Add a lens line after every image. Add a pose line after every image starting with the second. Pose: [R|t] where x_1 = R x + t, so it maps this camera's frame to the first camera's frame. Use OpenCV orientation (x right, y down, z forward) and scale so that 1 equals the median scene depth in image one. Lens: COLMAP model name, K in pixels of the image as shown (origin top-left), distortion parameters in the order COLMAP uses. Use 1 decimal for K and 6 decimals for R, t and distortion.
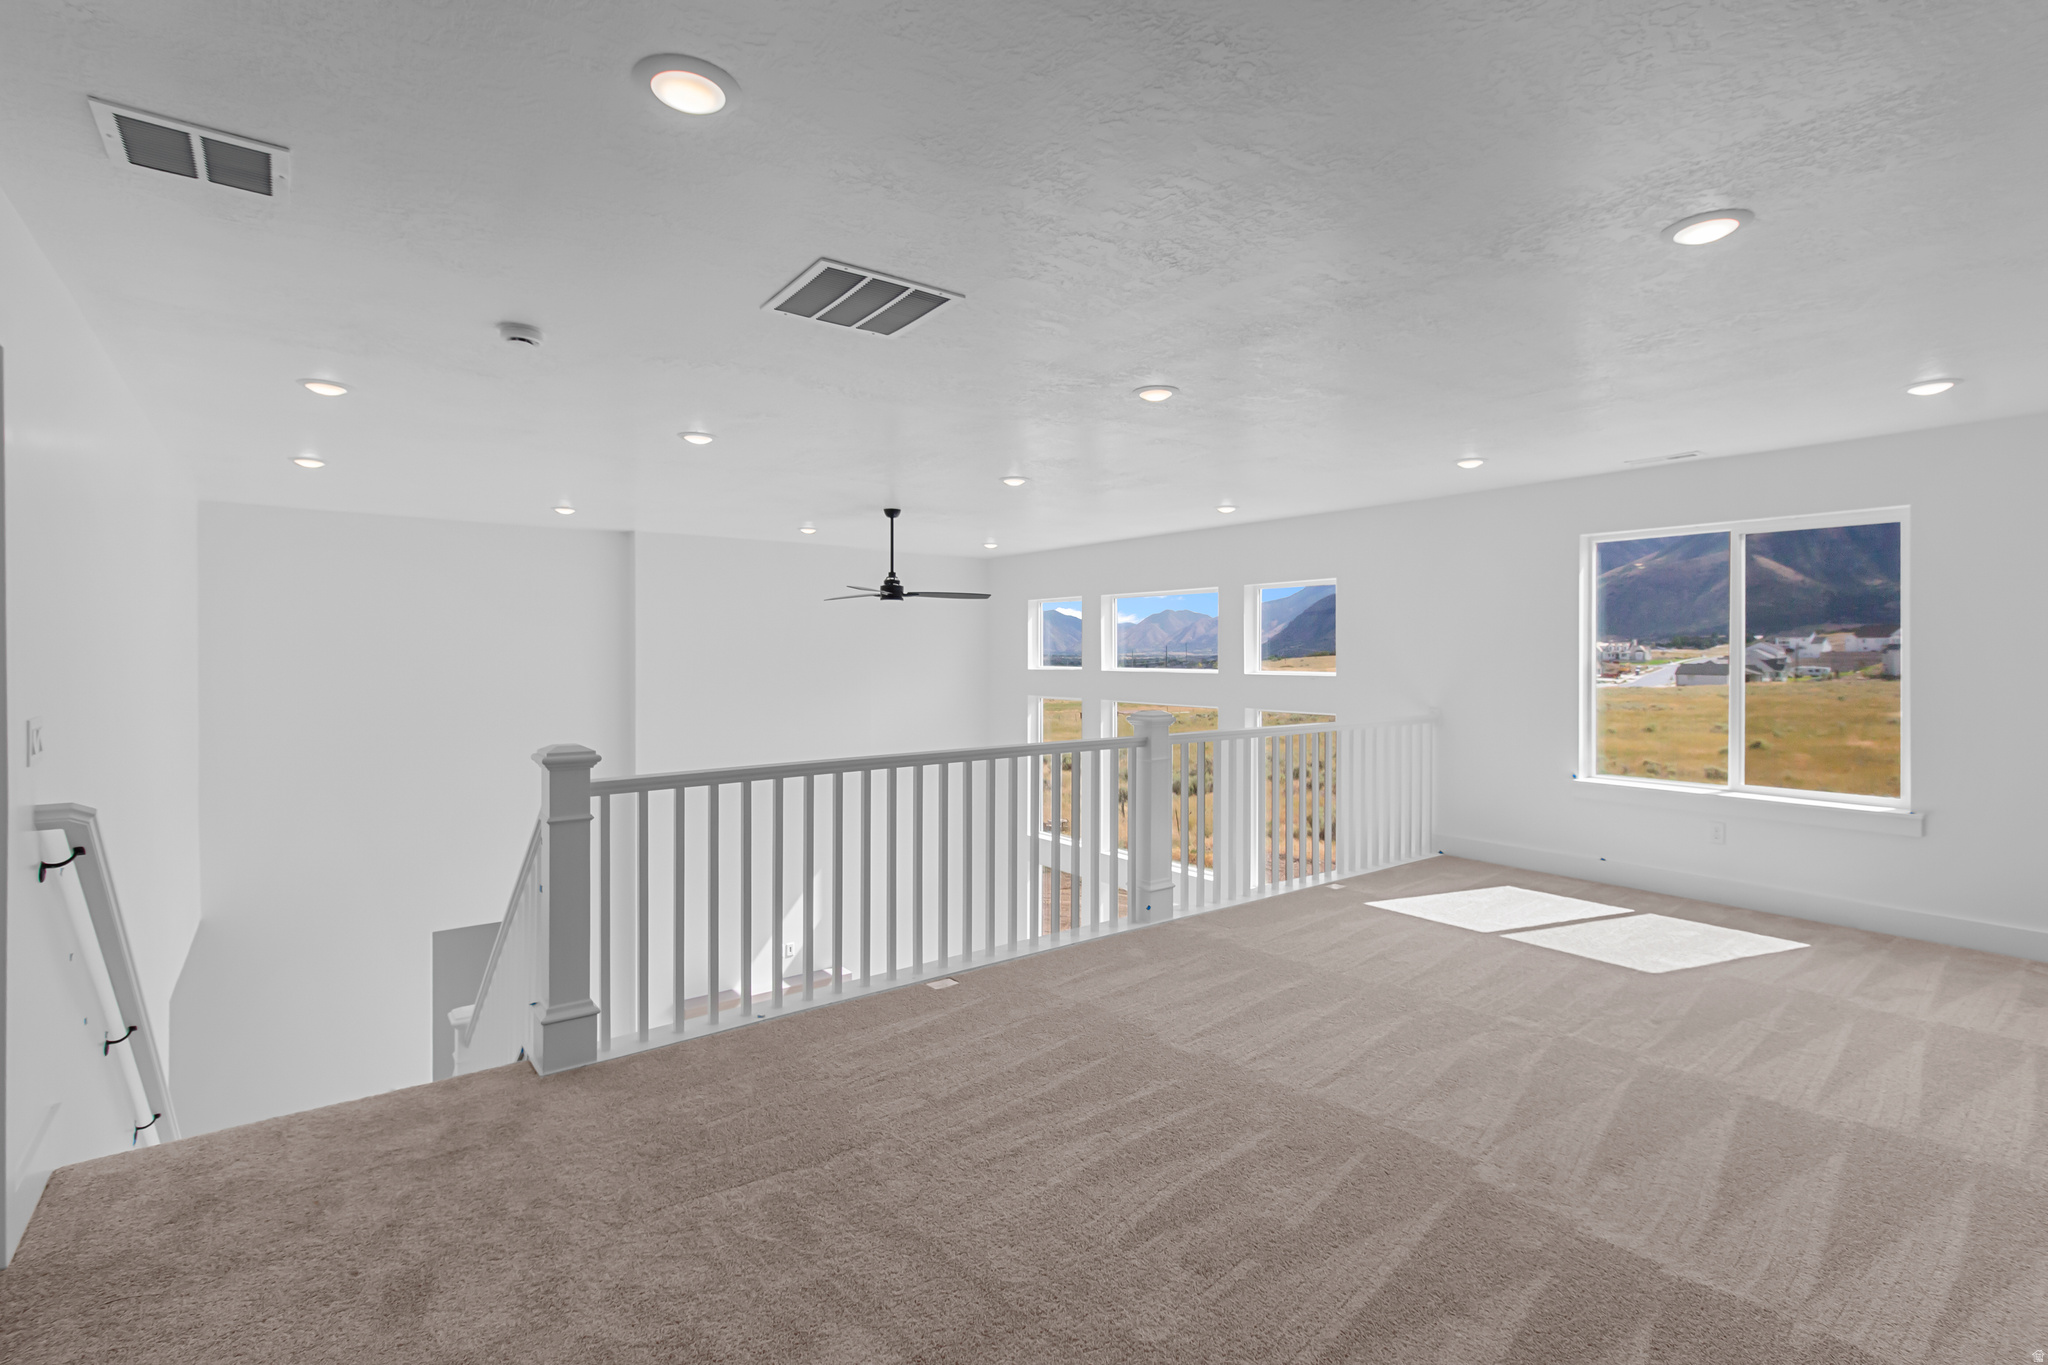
lens RADIAL K [[957.0, 0, 1036.8], [0, 957.0, 665.9], [0, 0, 1]] dist [0.013601, -0.000704]
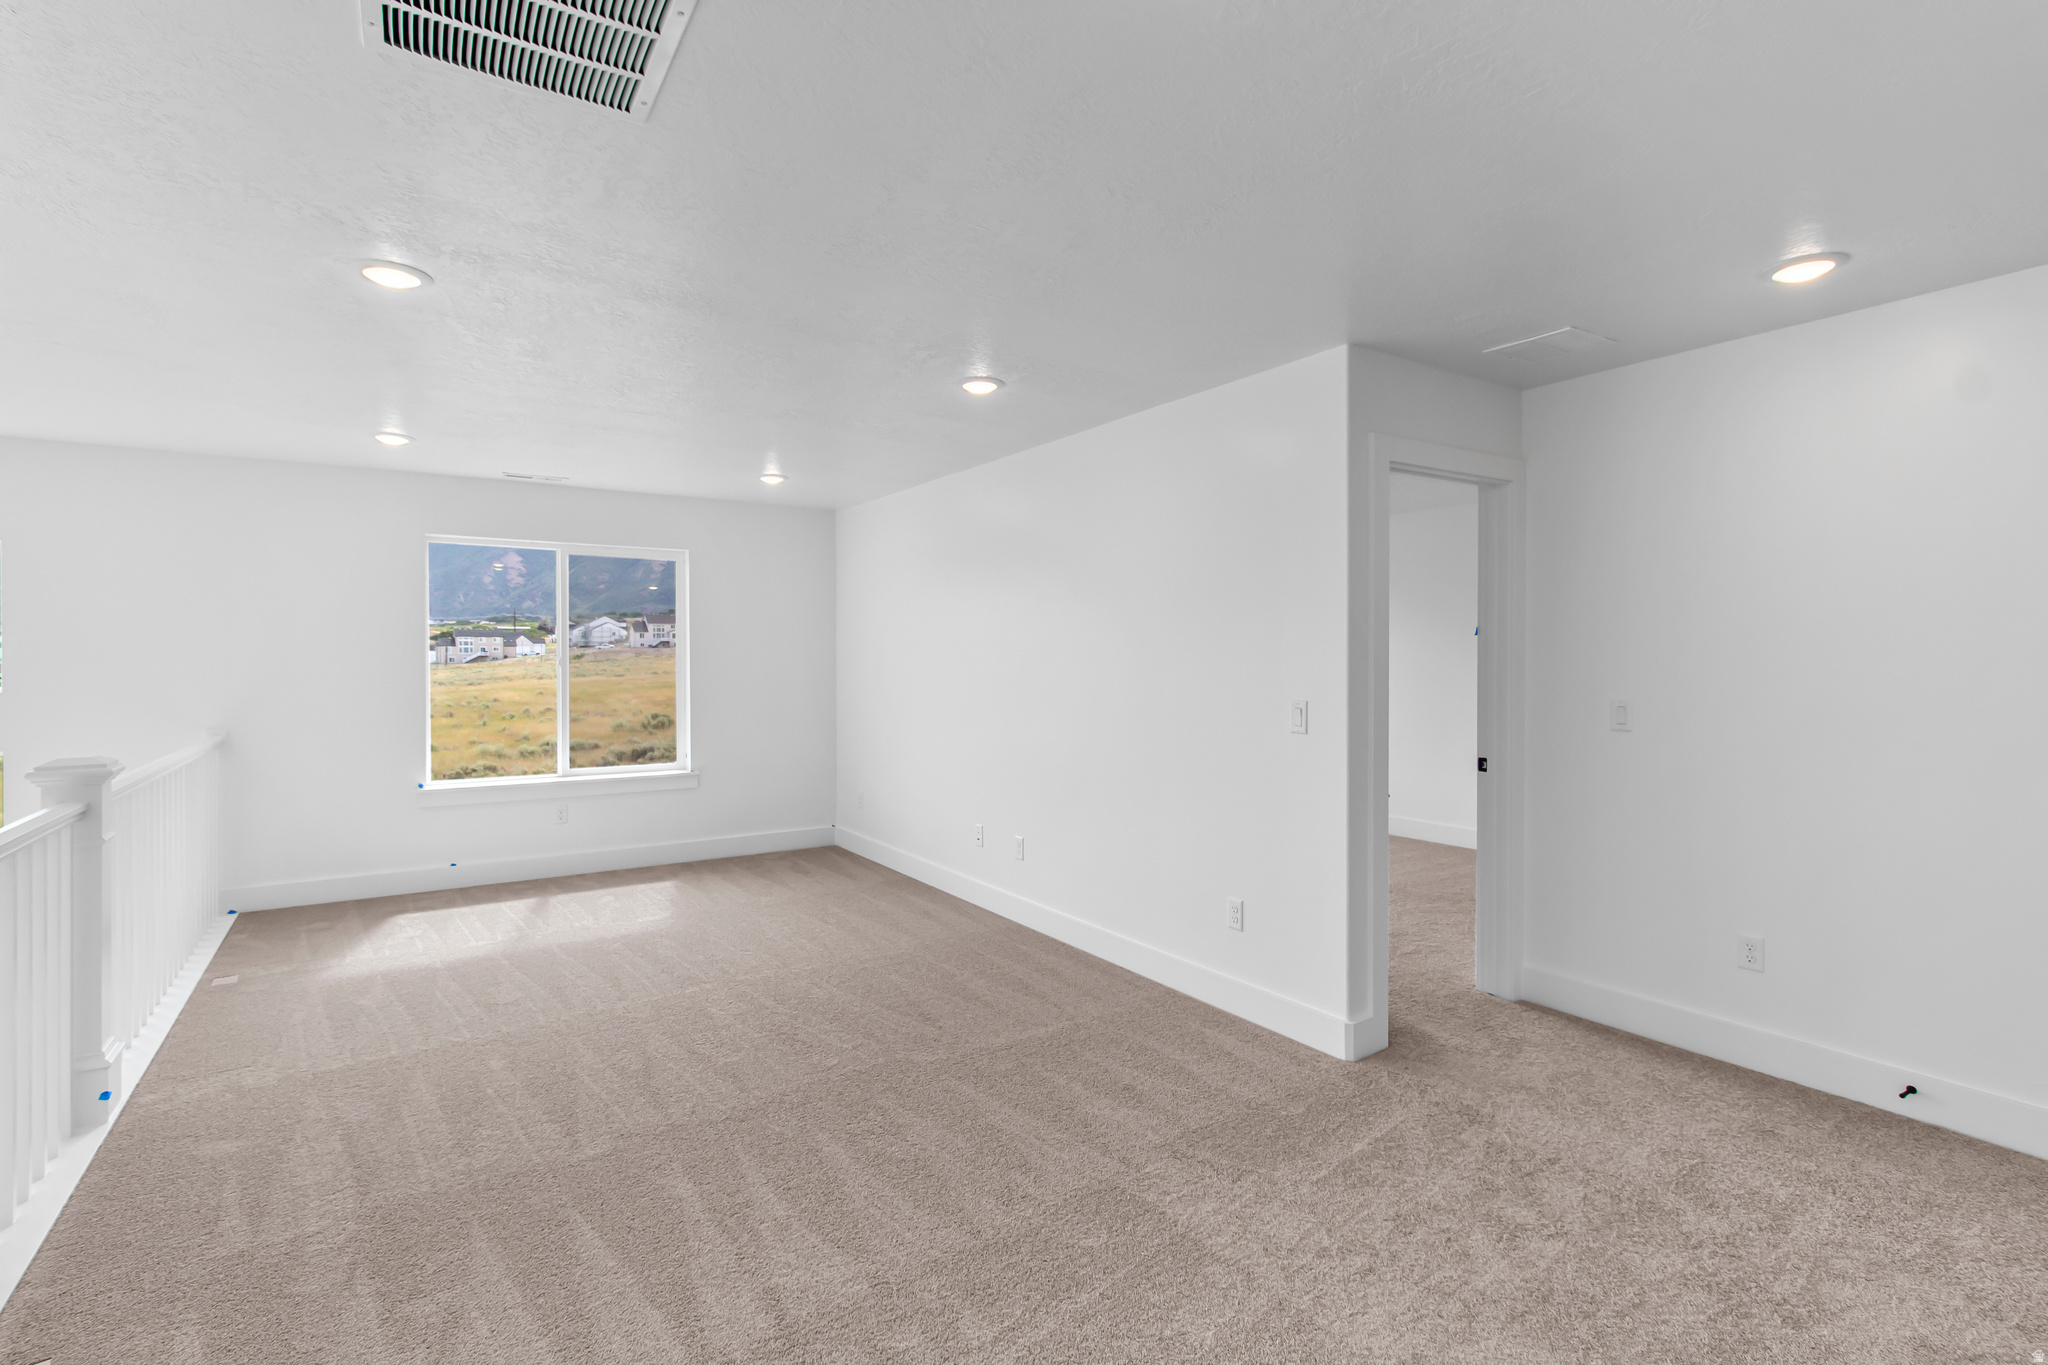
lens RADIAL K [[957.0, 0, 1024.7], [0, 957.0, 677.5], [0, 0, 1]] dist [0.013601, -0.000704]
pose [[0.074702, -0.017716, 0.997049, -0.431731], [0.016194, 0.999732, 0.016550, 0.001789], [-0.997074, 0.014910, 0.074969, 0.418967]]
